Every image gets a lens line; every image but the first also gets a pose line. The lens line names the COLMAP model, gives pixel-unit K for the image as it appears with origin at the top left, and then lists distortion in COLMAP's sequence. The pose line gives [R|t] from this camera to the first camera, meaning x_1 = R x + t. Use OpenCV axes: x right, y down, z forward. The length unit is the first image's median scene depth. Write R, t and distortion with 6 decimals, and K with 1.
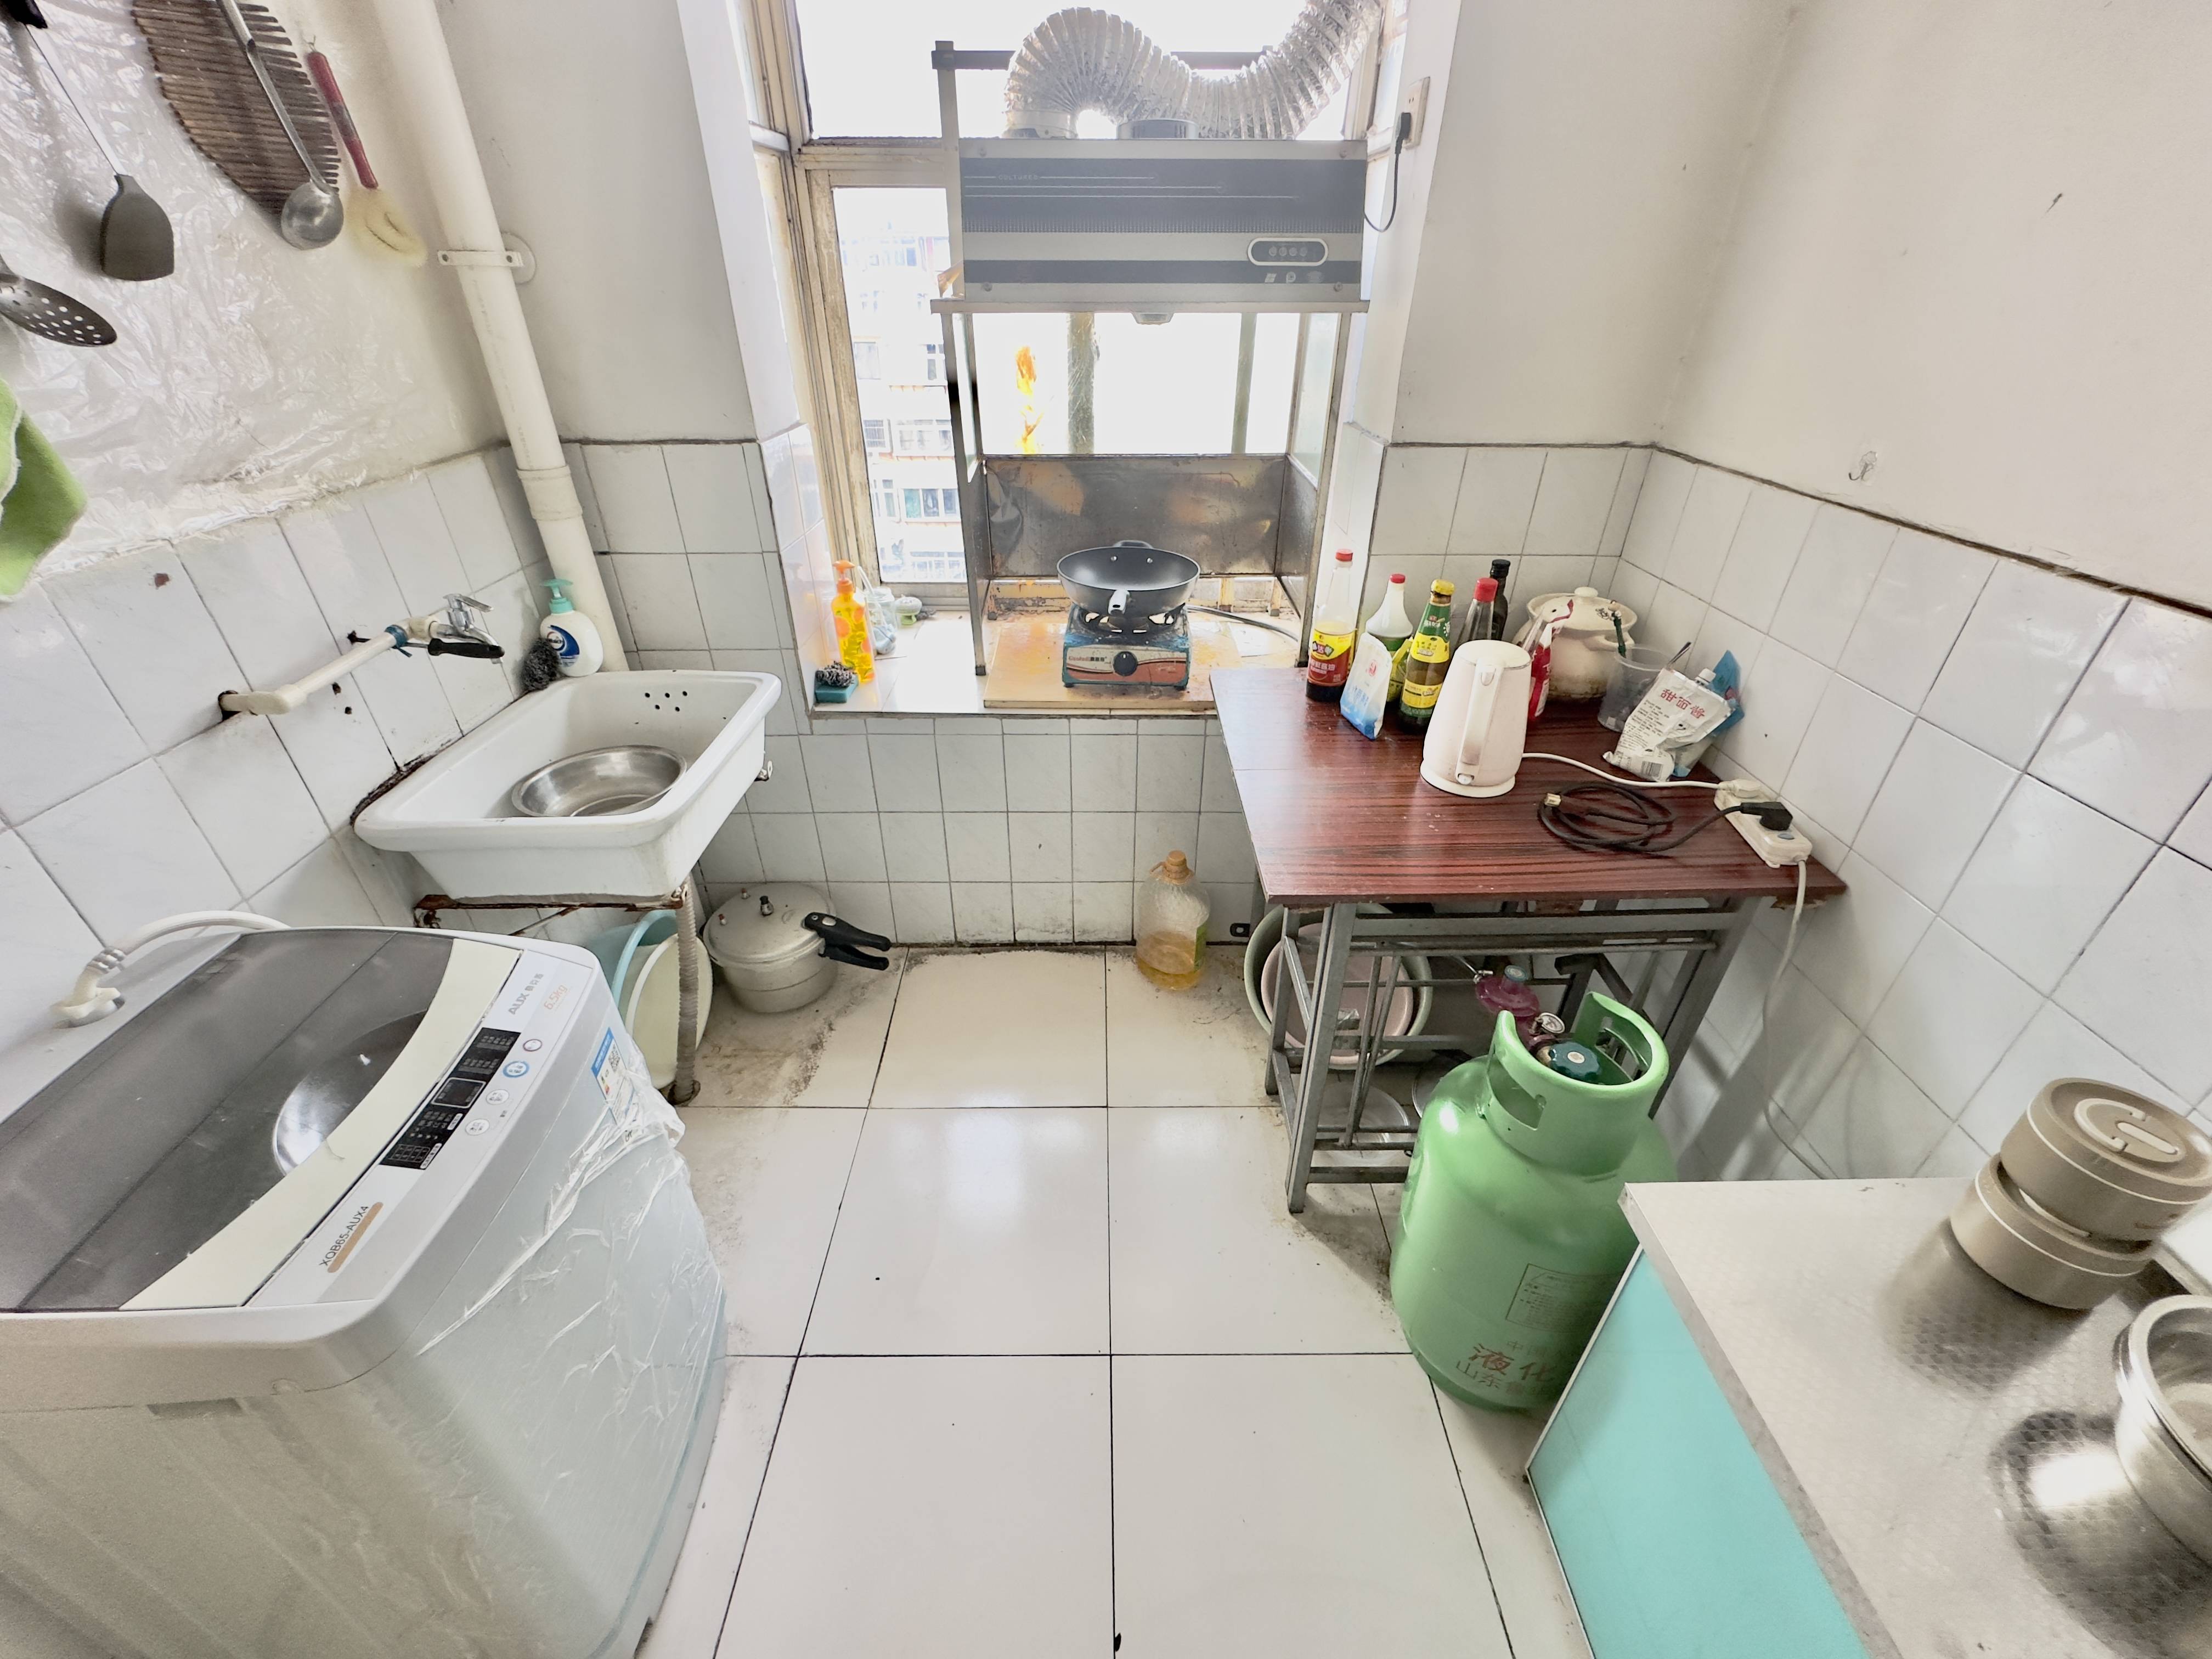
lens RADIAL K [[886.8, 0, 1103.6], [0, 886.8, 826.6], [0, 0, 1]] dist [0.001792, -0.000213]
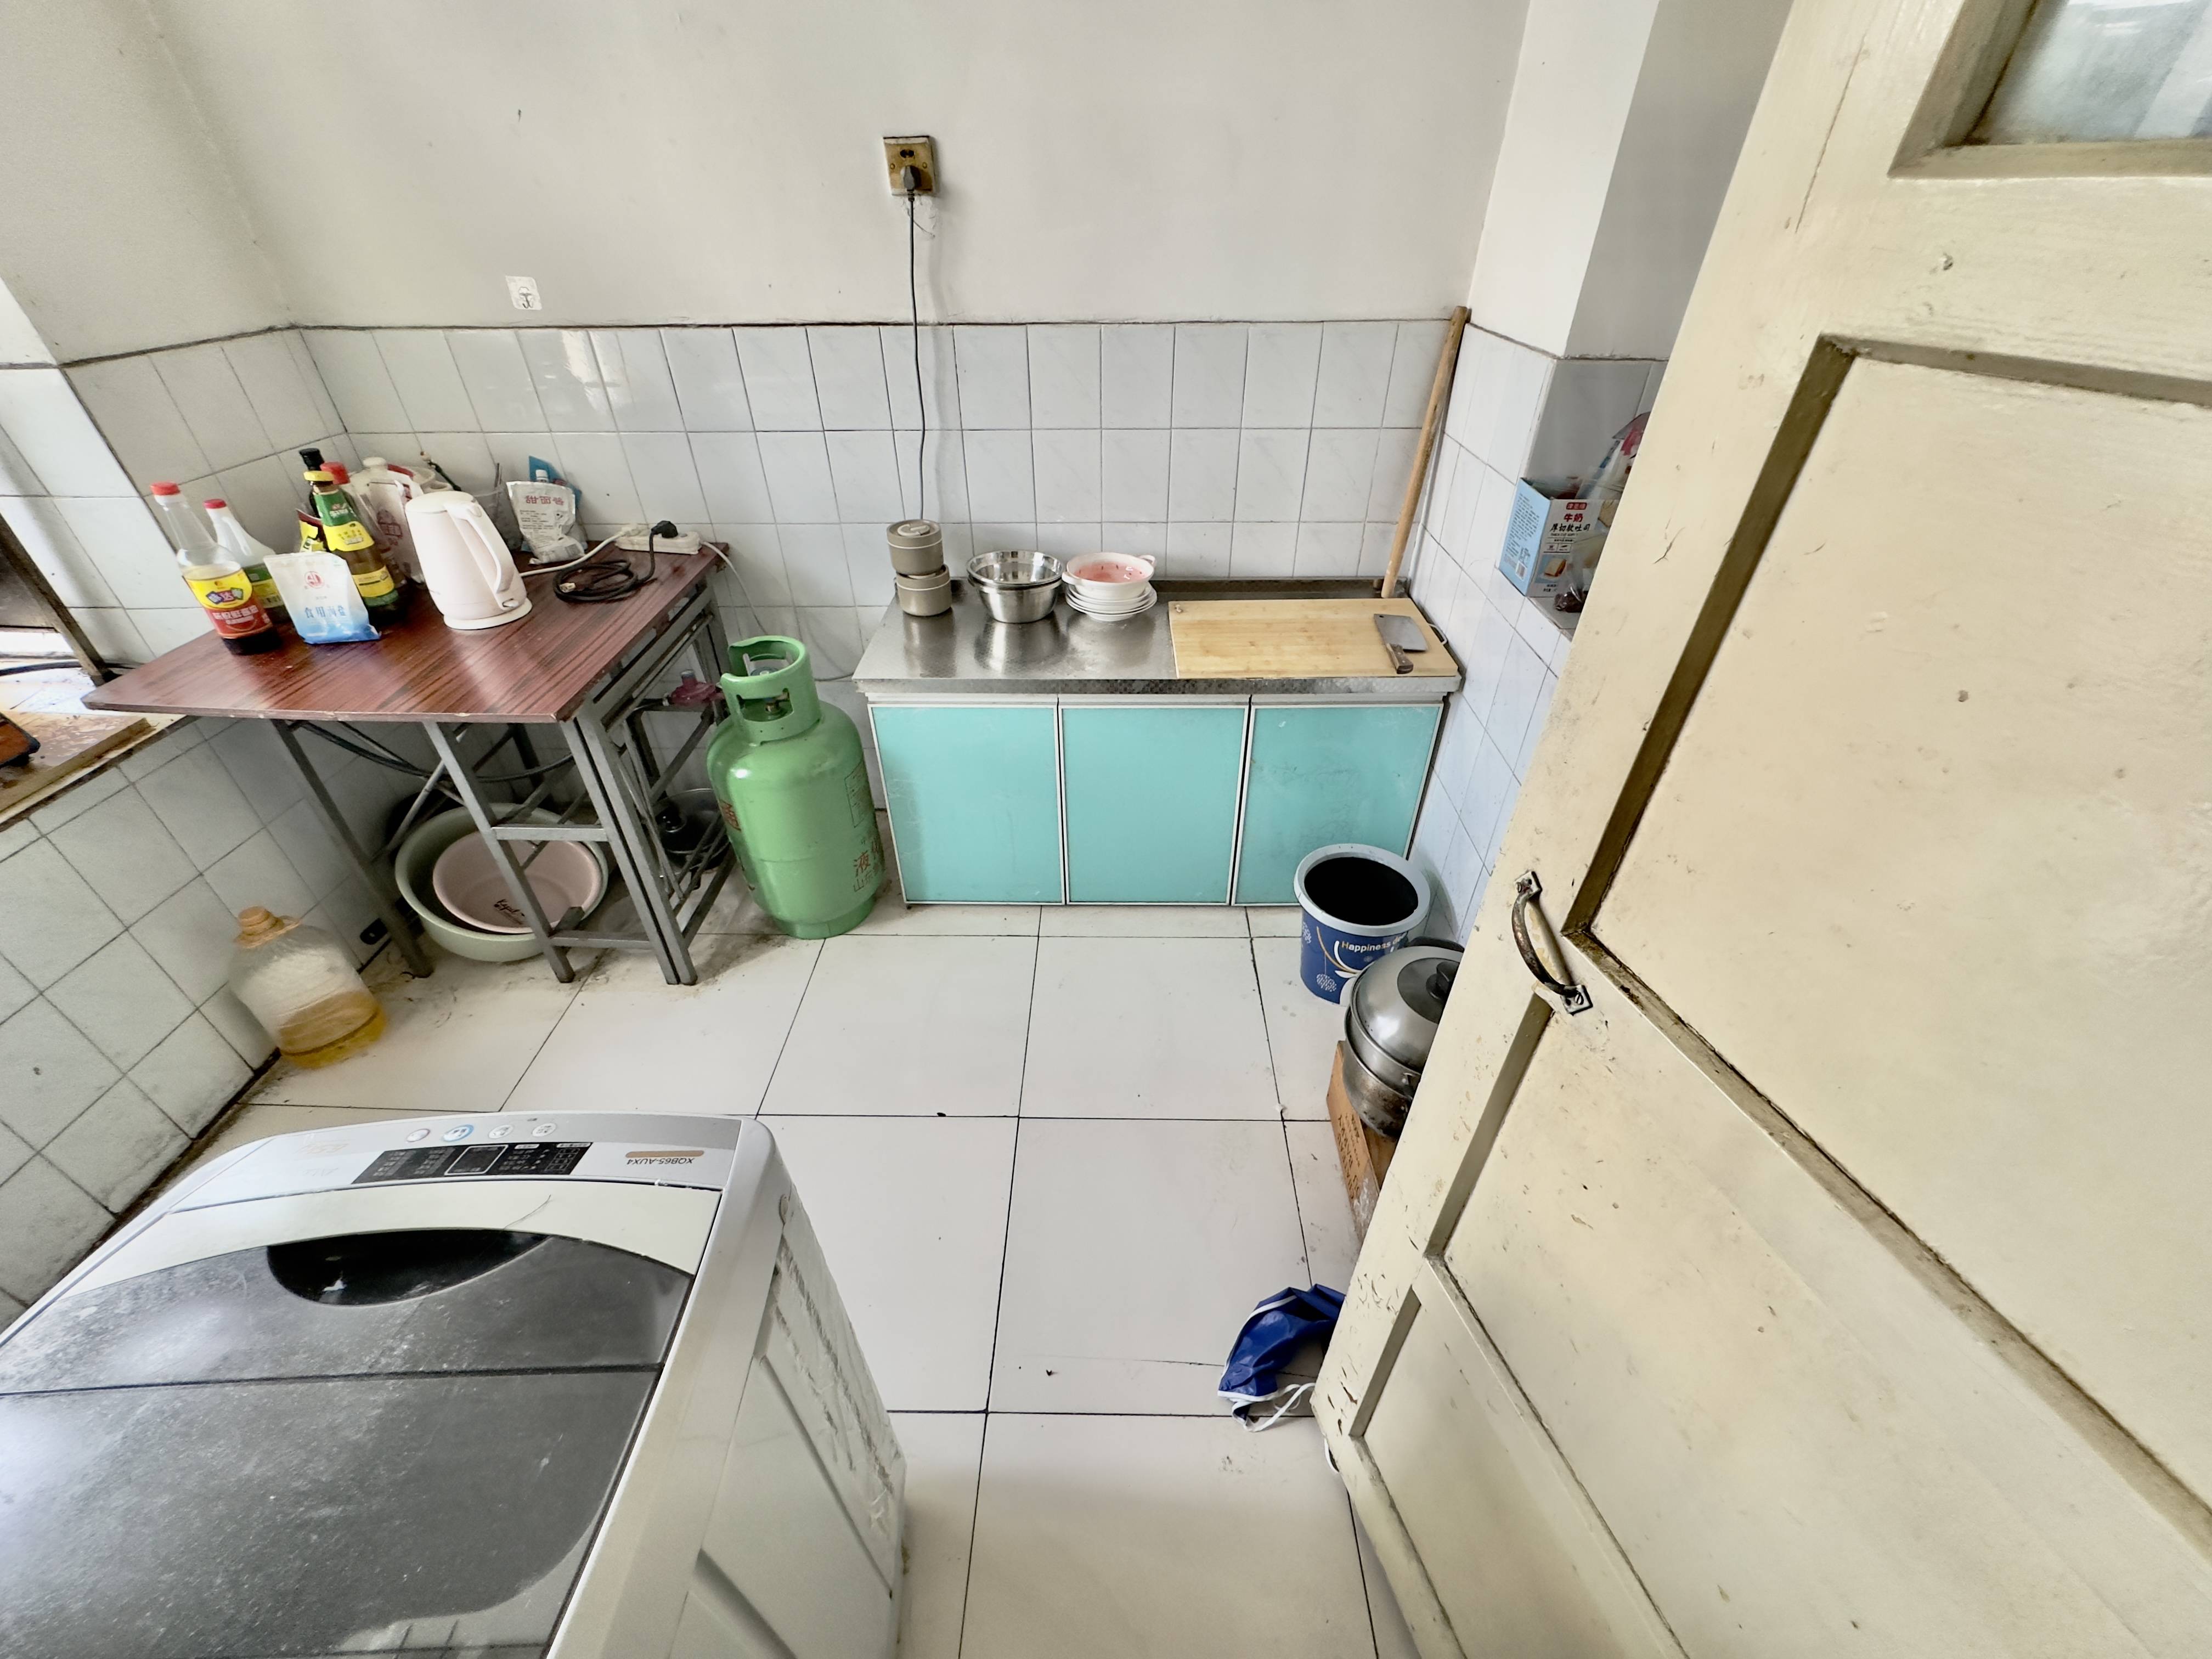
lens RADIAL K [[886.8, 0, 1101.1], [0, 886.8, 831.8], [0, 0, 1]] dist [0.001792, -0.000213]
pose [[0.019536, -0.592721, 0.805171, -0.702572], [0.530918, 0.688550, 0.493990, -0.010219], [-0.847198, 0.417829, 0.328138, 0.056931]]
